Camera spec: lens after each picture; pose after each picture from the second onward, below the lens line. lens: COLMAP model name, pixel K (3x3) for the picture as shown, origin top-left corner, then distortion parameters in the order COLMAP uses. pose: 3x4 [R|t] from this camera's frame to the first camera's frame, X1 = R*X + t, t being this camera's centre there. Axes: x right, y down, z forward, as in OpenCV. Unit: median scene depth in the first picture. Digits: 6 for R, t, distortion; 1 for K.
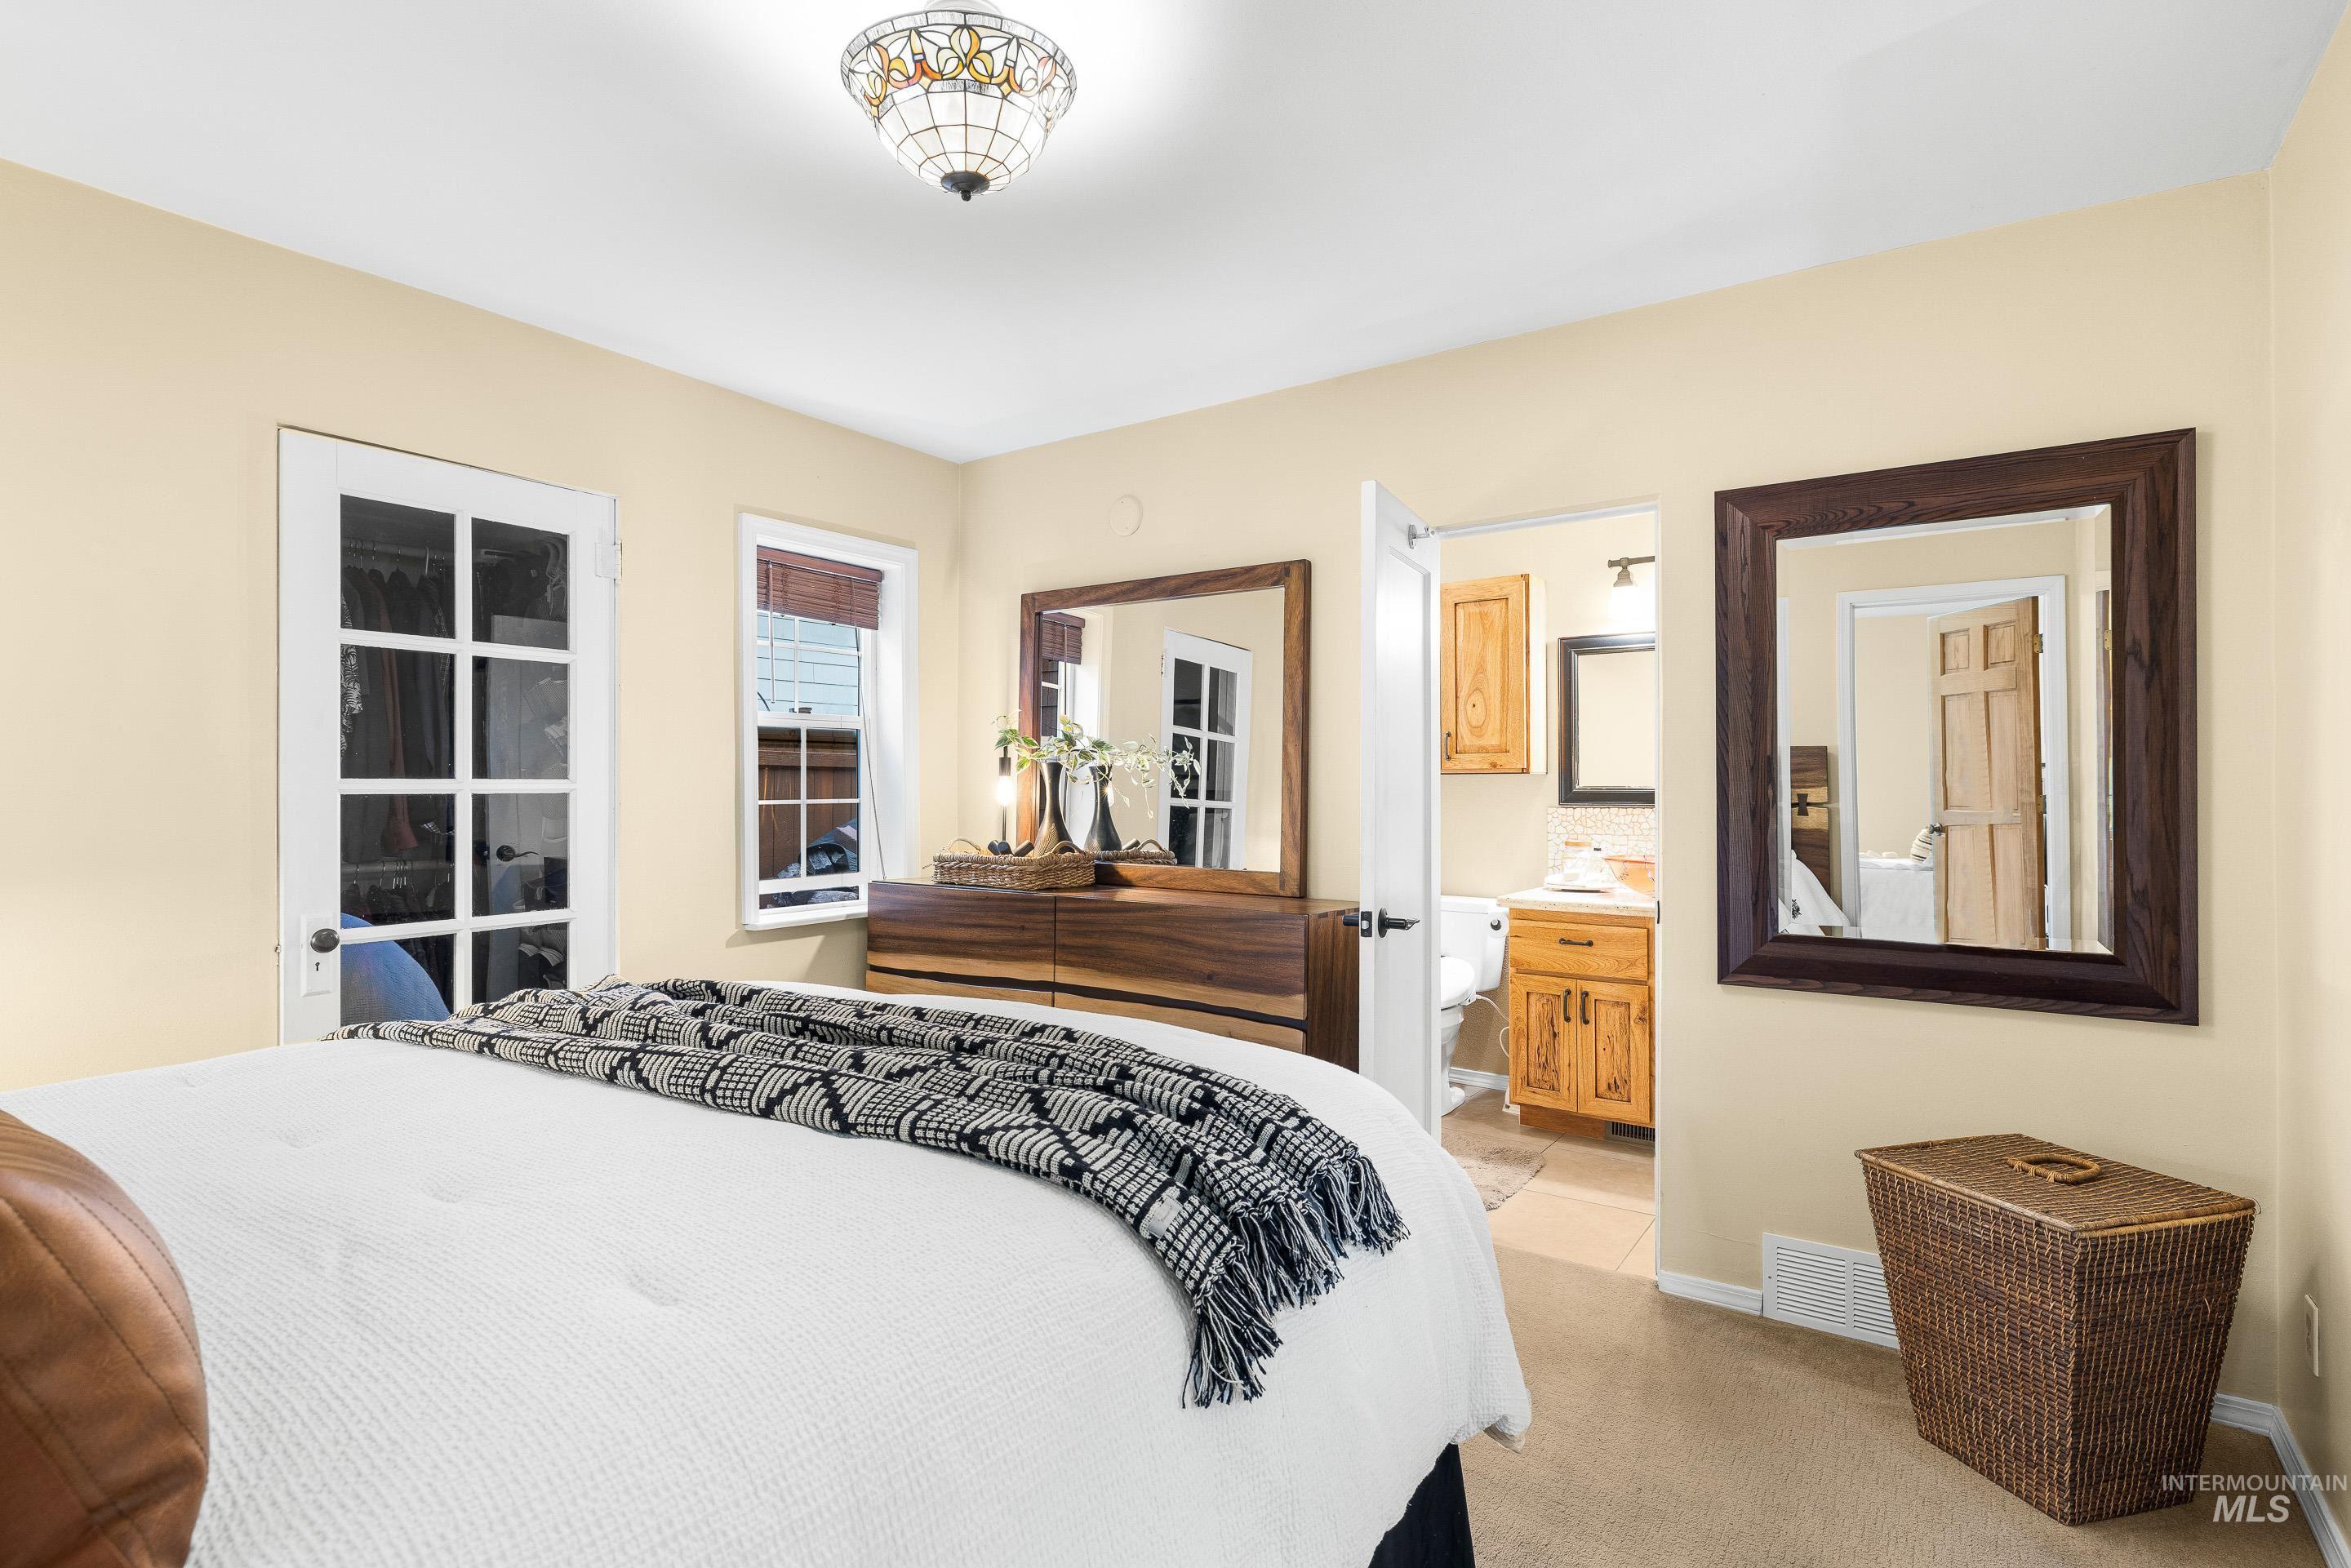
lens RADIAL K [[1080.3, 0, 1162.7], [0, 1080.3, 790.6], [0, 0, 1]] dist [-0.016202, -0.000533]
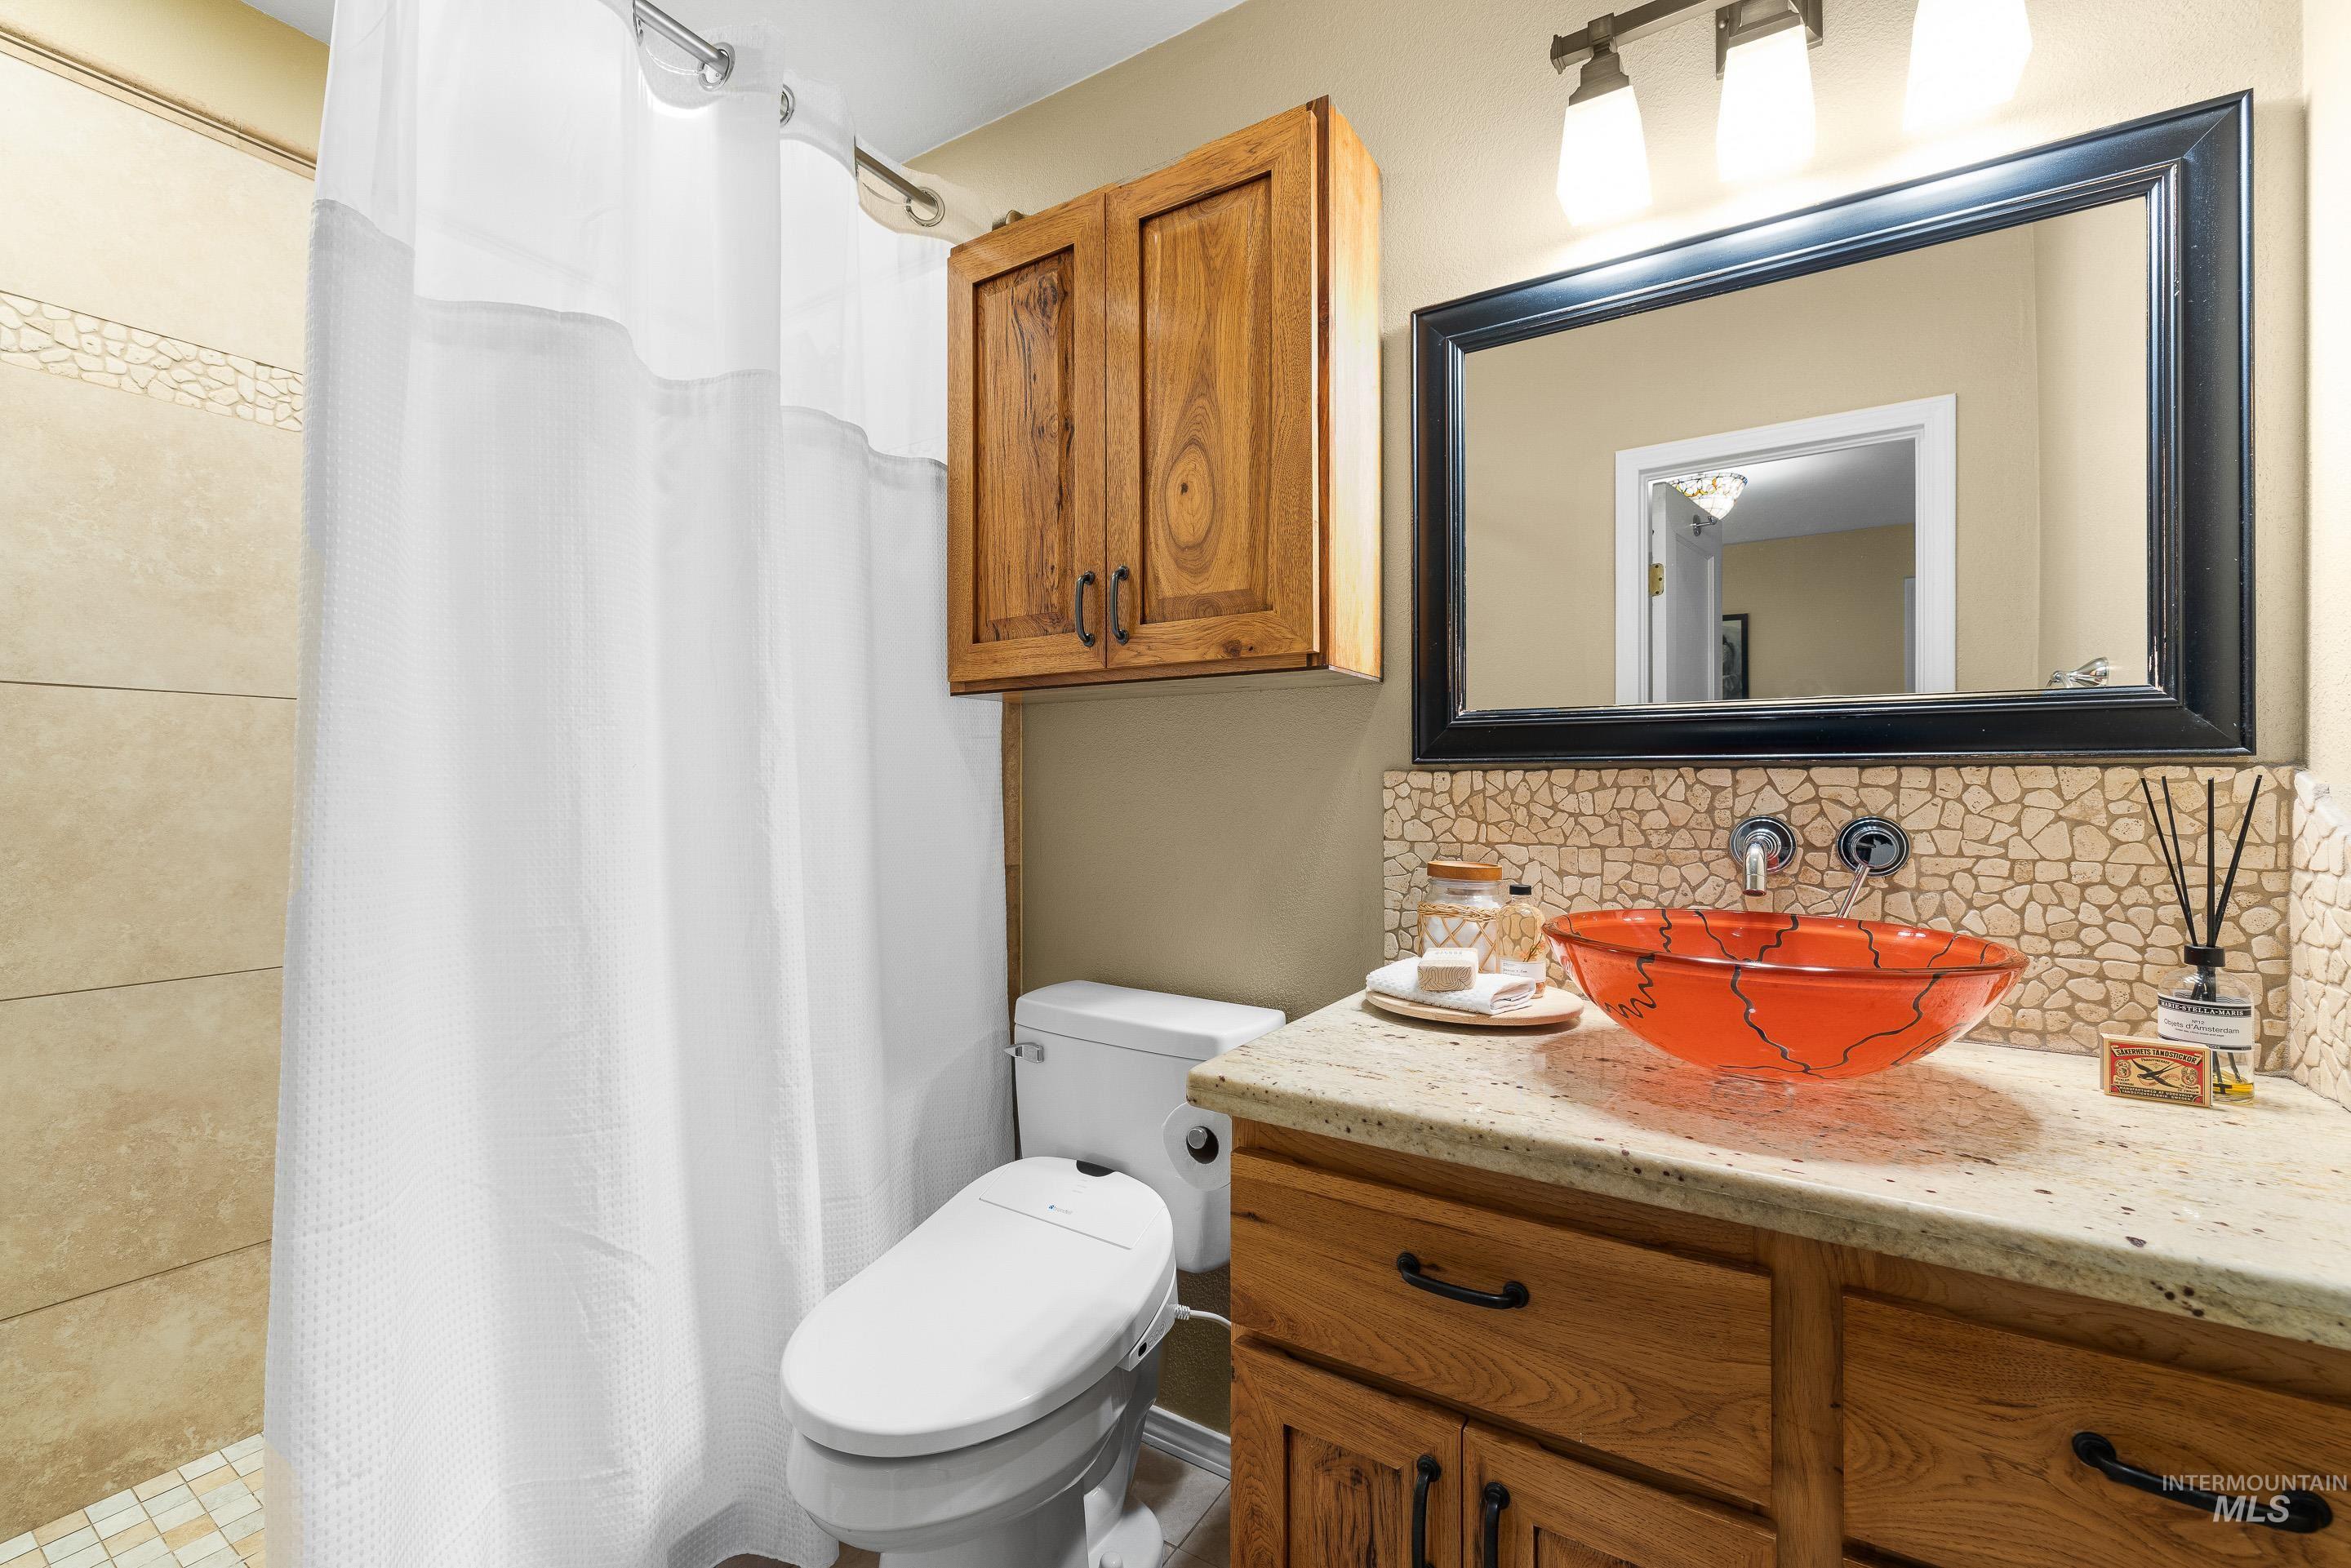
lens RADIAL K [[967.6, 0, 1183.6], [0, 967.6, 781.5], [0, 0, 1]] dist [-0.001012, -0.000013]
pose [[0.995370, 0.005829, 0.095940, 0.264327], [-0.004926, 0.999941, -0.009643, 0.023655], [-0.095990, 0.009126, 0.995340, 0.694796]]
